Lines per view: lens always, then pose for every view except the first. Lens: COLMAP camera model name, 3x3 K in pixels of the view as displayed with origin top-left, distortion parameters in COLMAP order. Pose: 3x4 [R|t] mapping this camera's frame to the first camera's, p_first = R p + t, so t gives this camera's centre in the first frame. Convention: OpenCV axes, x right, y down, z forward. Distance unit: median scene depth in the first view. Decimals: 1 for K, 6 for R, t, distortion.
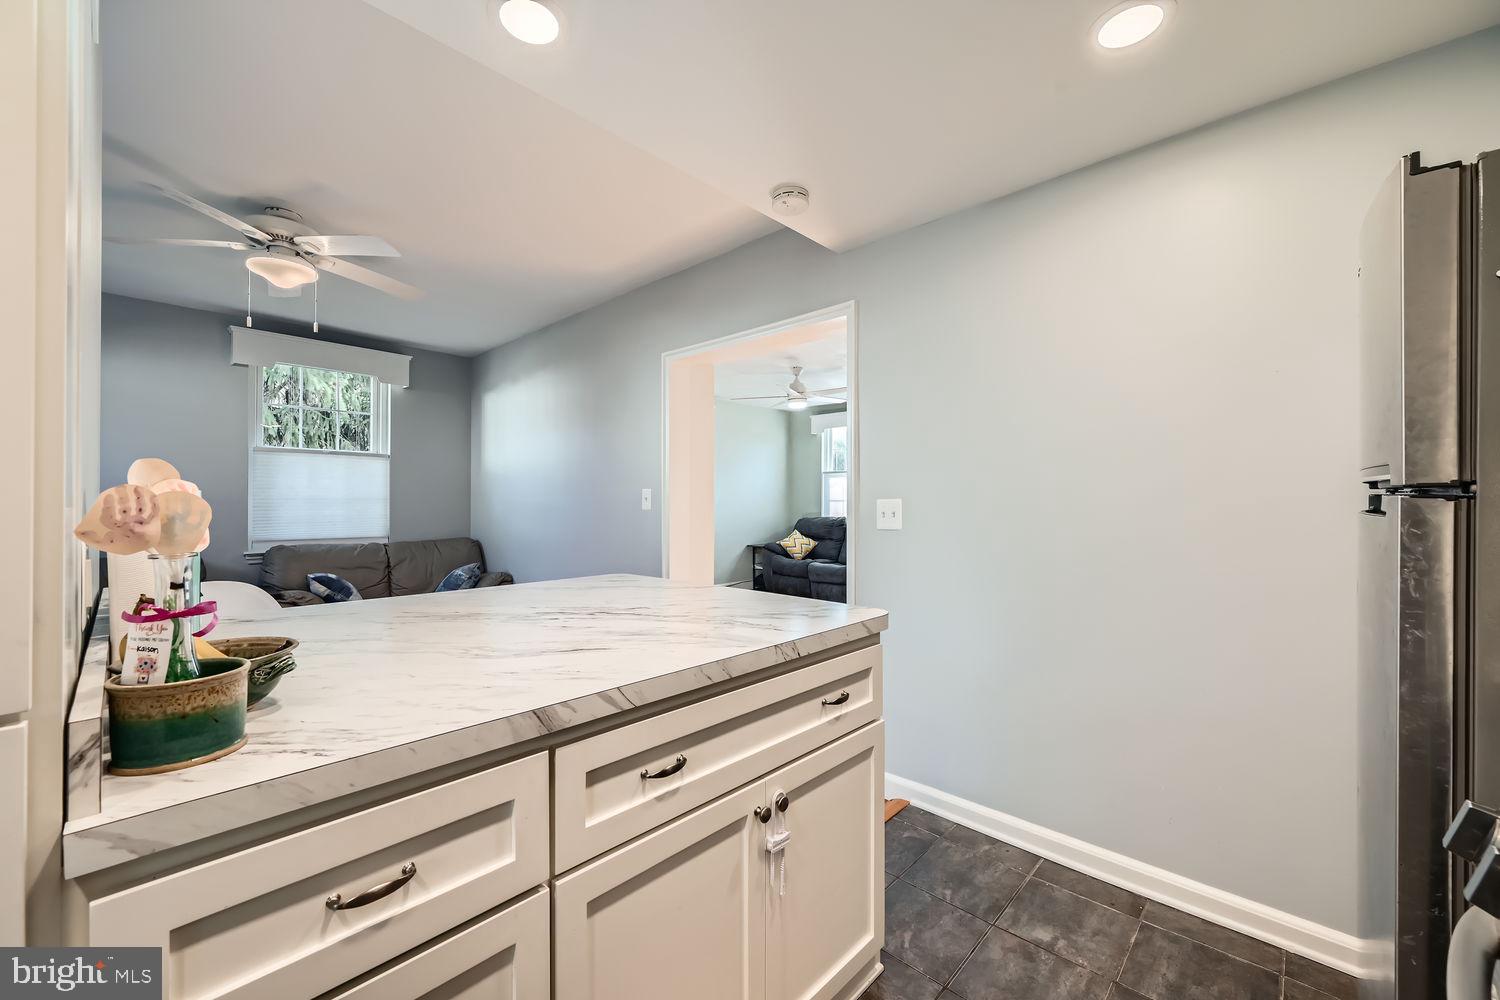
lens RADIAL K [[597.9, 0, 750.0], [0, 597.9, 497.2], [0, 0, 1]] dist [-0.002498, 0.001469]
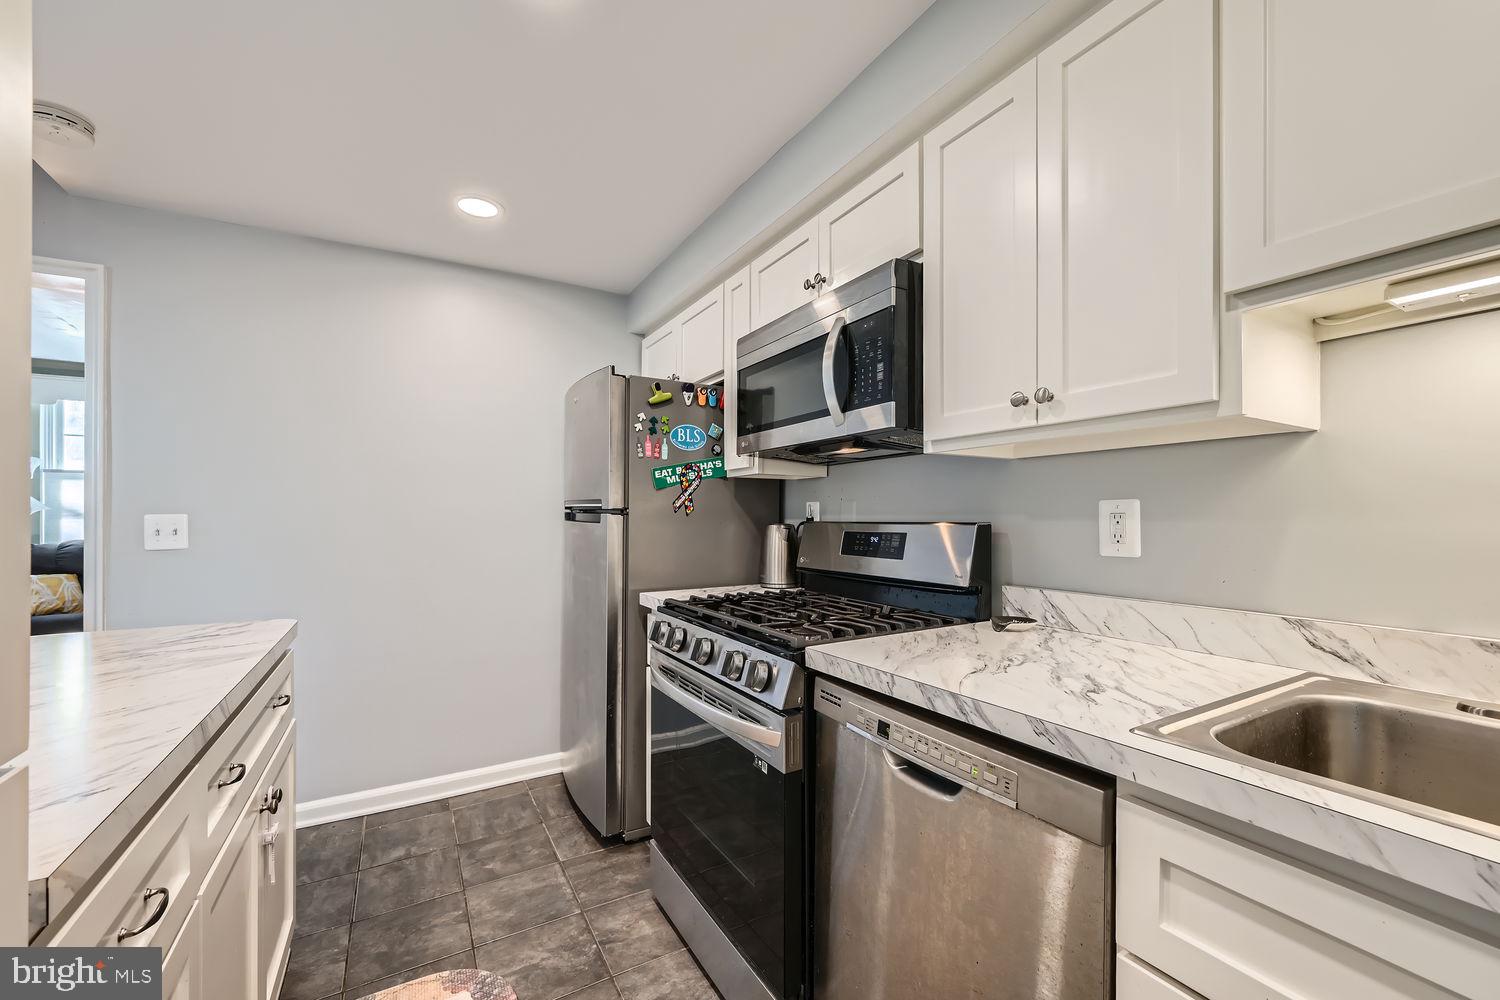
lens RADIAL K [[597.9, 0, 747.8], [0, 597.9, 512.0], [0, 0, 1]] dist [-0.002498, 0.001469]
pose [[0.288261, 0.004514, 0.957541, -0.342167], [-0.004165, 0.999985, -0.003460, -0.000970], [-0.957543, -0.002991, 0.288276, -0.058461]]
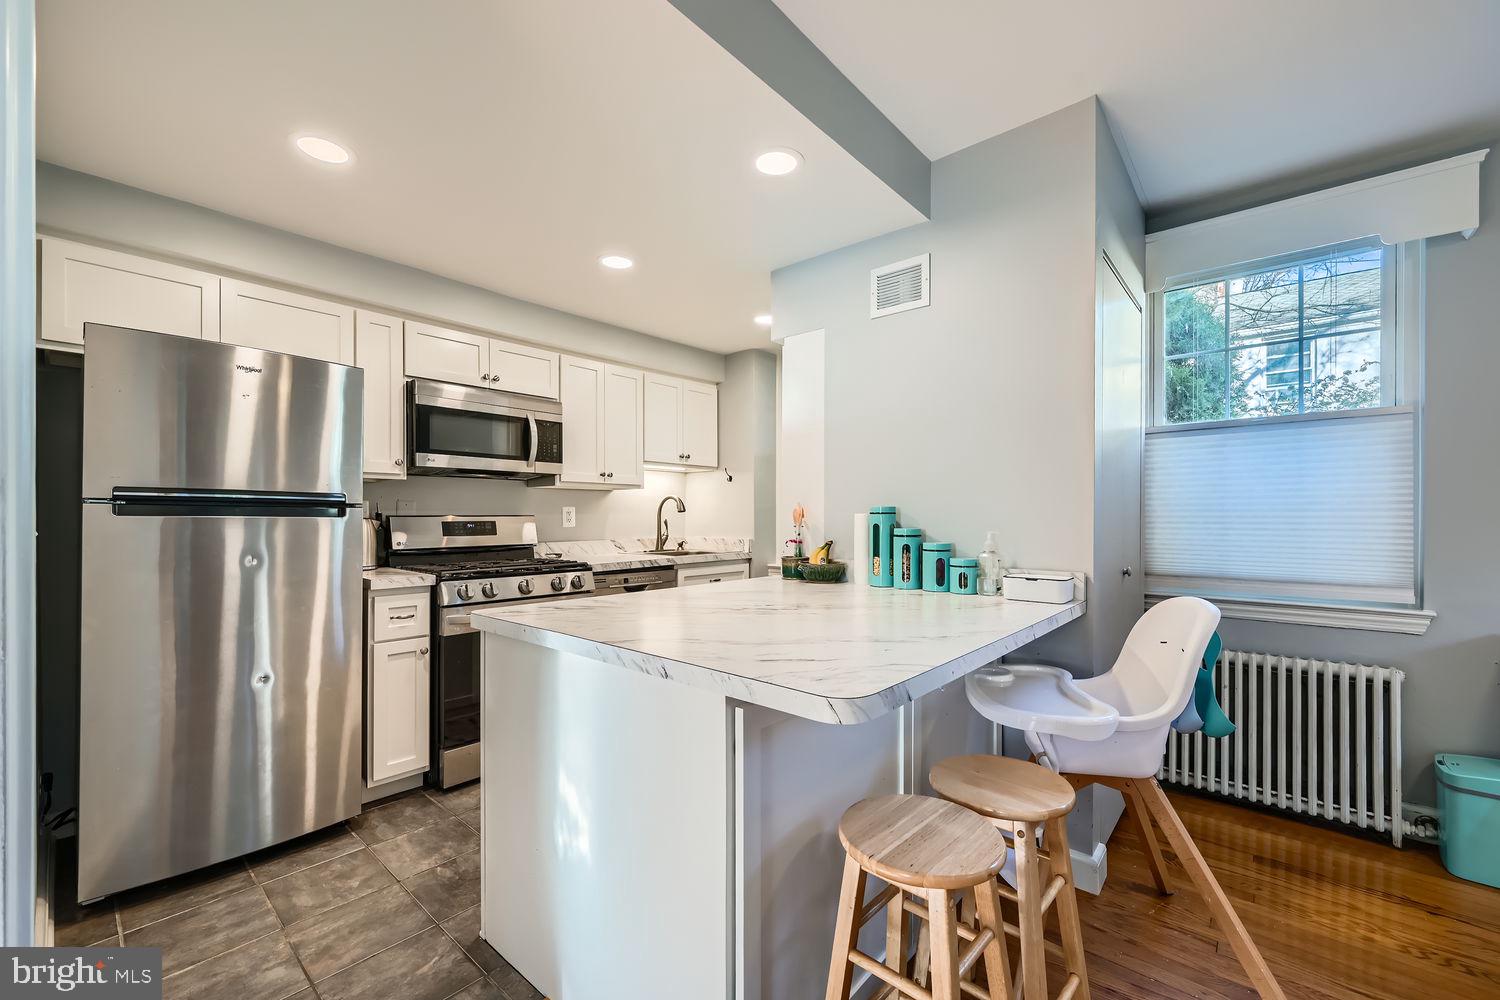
lens RADIAL K [[597.9, 0, 754.3], [0, 597.9, 516.4], [0, 0, 1]] dist [-0.002498, 0.001469]
pose [[-0.998869, -0.001423, -0.047525, -0.136603], [-0.001225, 0.999990, -0.004192, 0.014444], [0.047531, -0.004129, -0.998861, 1.273130]]
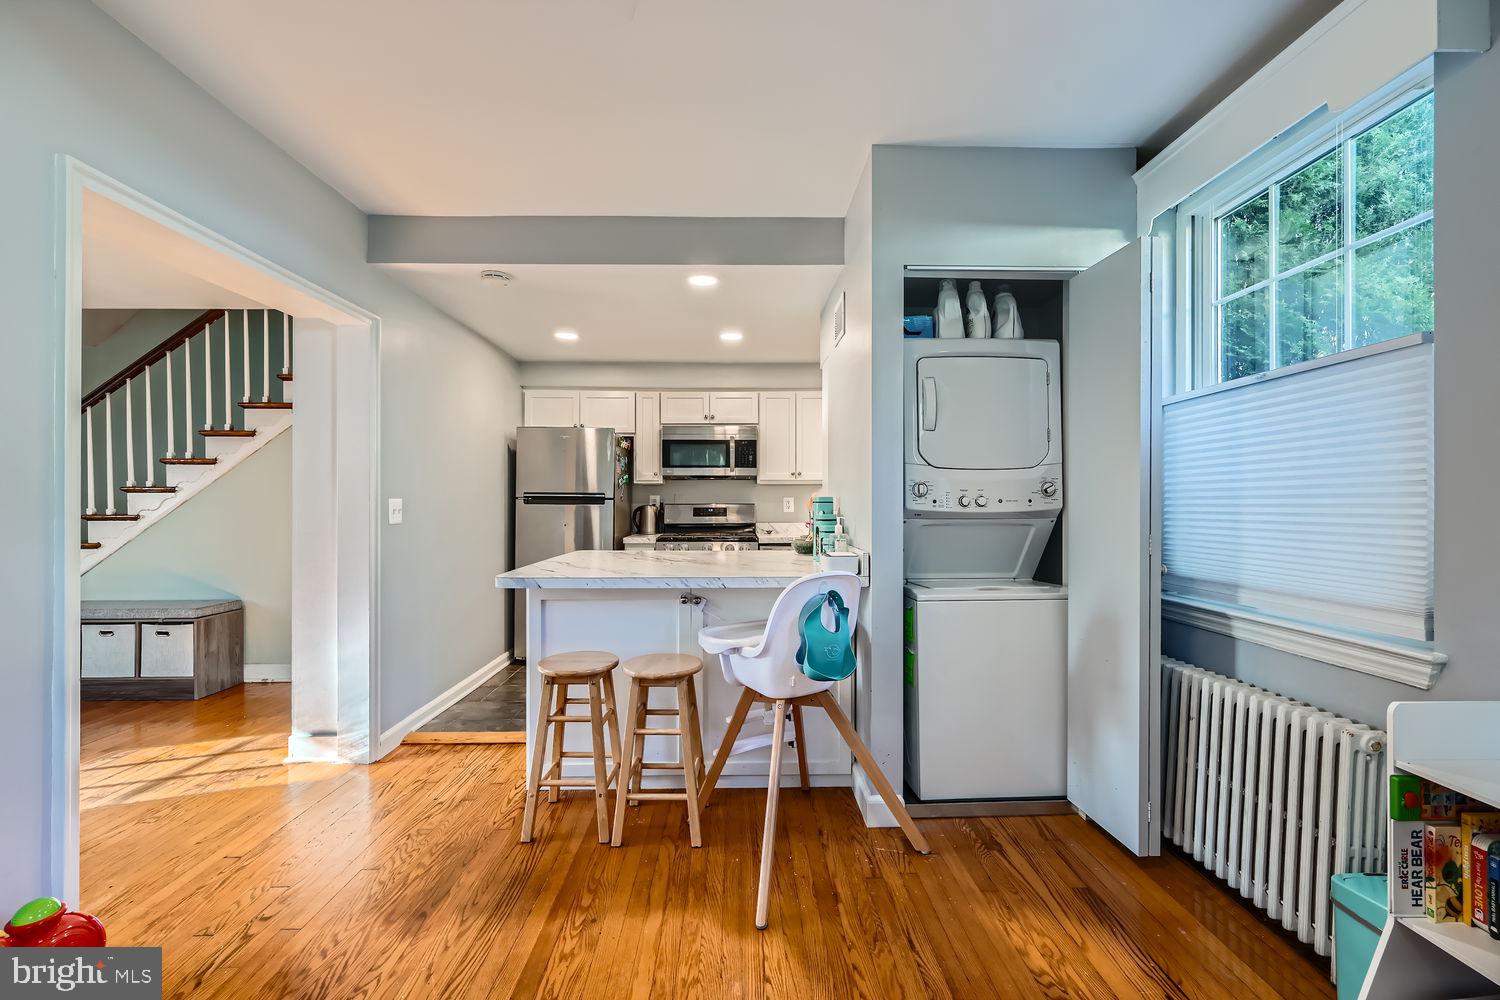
lens RADIAL K [[597.9, 0, 744.3], [0, 597.9, 500.5], [0, 0, 1]] dist [-0.002498, 0.001469]
pose [[-0.697795, 0.003491, 0.716289, -1.086930], [-0.004958, 0.999941, -0.009703, 0.015058], [-0.716280, -0.010322, -0.697737, 1.291483]]
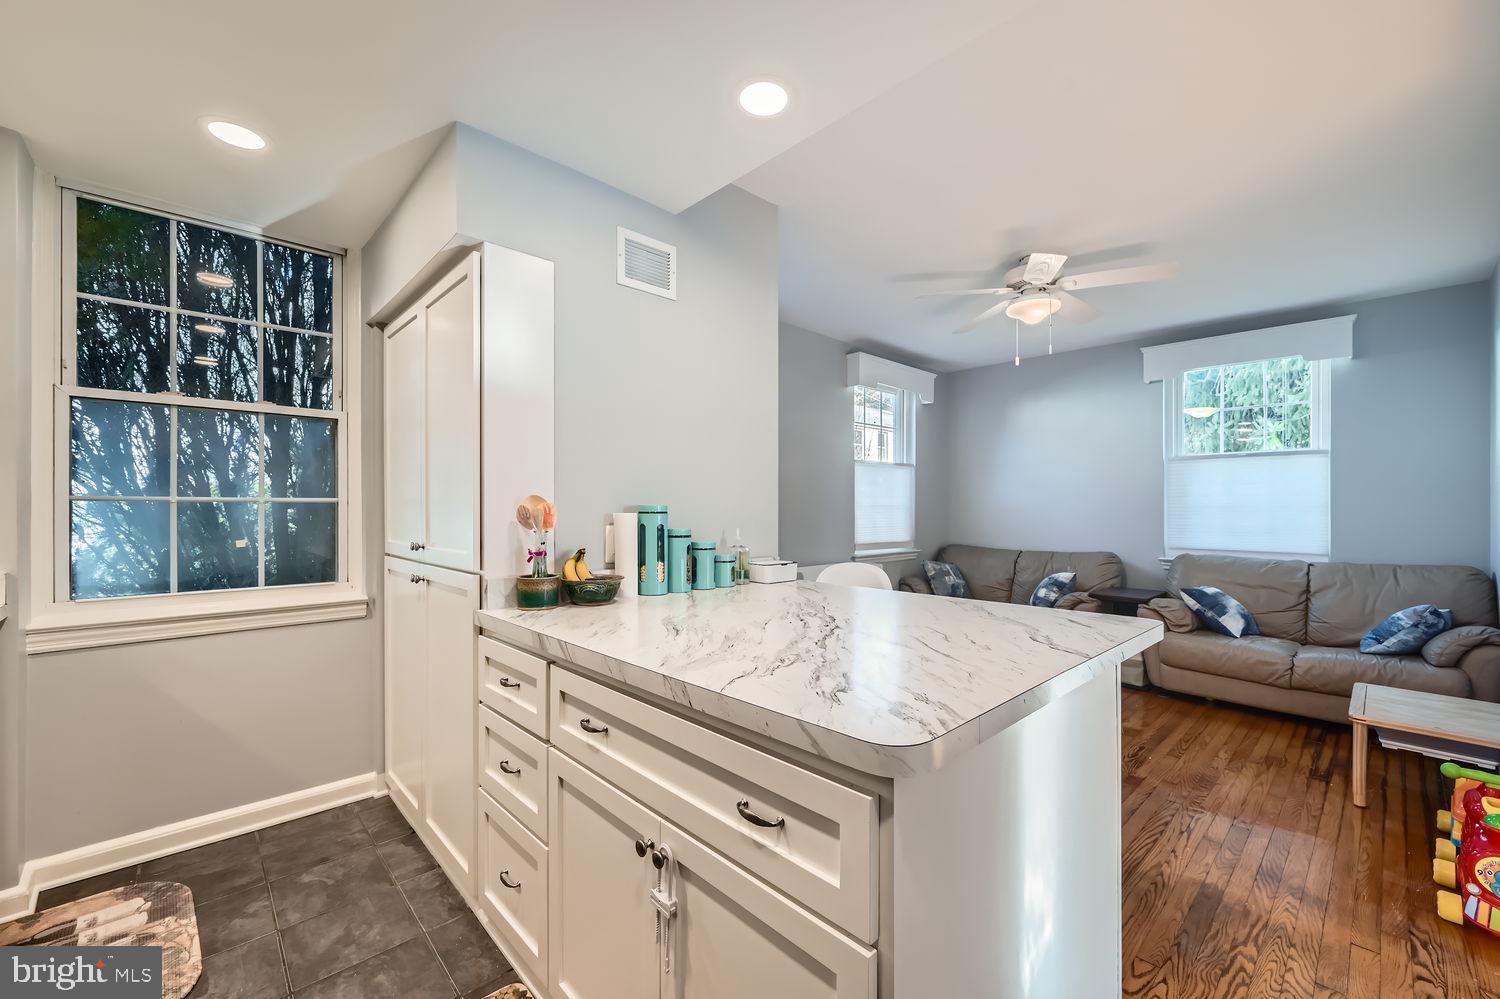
lens RADIAL K [[597.9, 0, 744.4], [0, 597.9, 505.7], [0, 0, 1]] dist [-0.002498, 0.001469]
pose [[-0.062230, -0.007382, -0.998035, 0.426542], [0.008039, 0.999937, -0.007897, 0.003844], [0.998029, -0.008515, -0.062167, 0.551239]]
